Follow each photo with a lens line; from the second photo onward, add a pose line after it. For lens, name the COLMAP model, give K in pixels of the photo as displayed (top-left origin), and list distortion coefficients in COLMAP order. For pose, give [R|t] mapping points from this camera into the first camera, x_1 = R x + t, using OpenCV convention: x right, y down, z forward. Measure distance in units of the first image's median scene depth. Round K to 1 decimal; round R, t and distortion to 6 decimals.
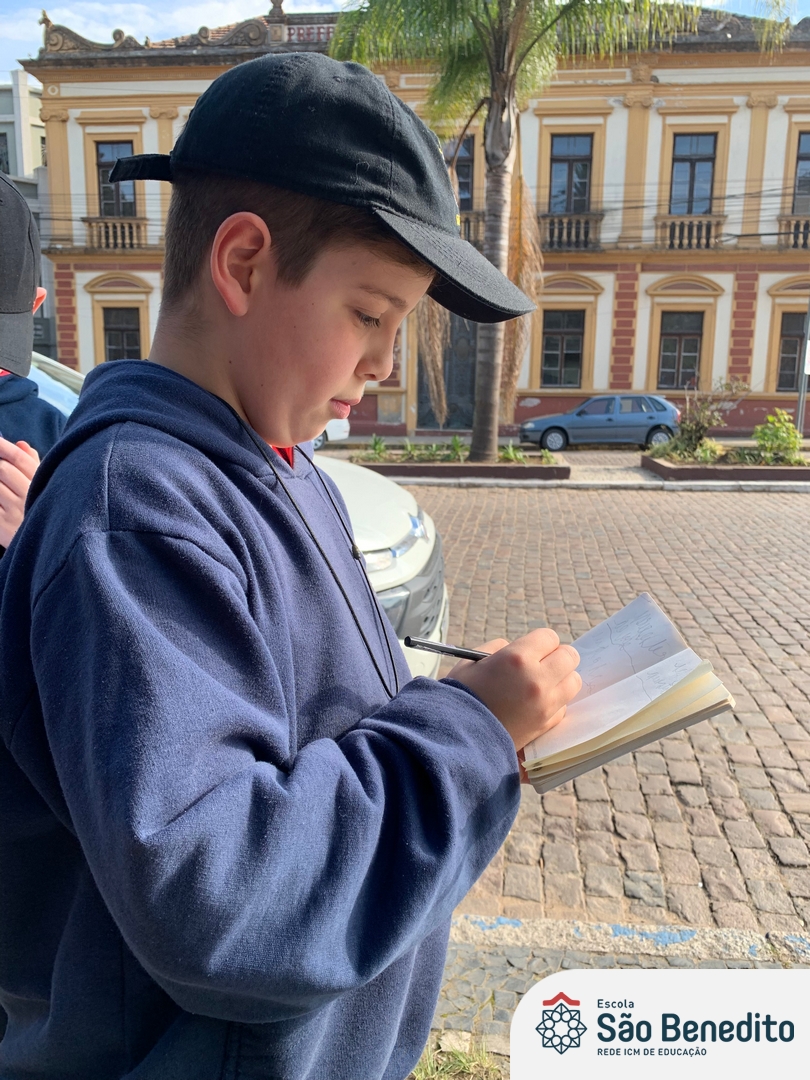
lens RADIAL K [[807.4, 0, 414.3], [0, 807.4, 549.1], [0, 0, 1]] dist [-0.037056, 0.030806]
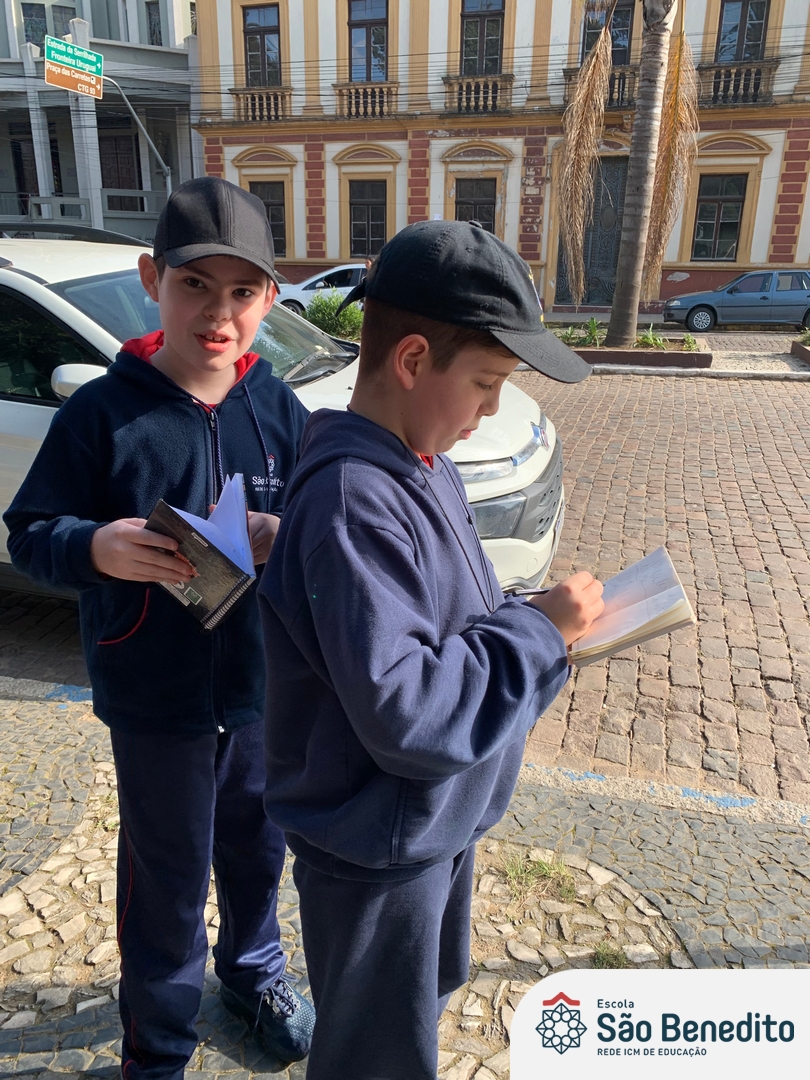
lens RADIAL K [[807.4, 0, 393.5], [0, 807.4, 535.3], [0, 0, 1]] dist [-0.037056, 0.030806]
pose [[0.982132, 0.051776, -0.180931, 0.016921], [-0.026546, 0.989912, 0.139178, -0.047236], [0.186312, -0.131888, 0.973598, -0.160148]]
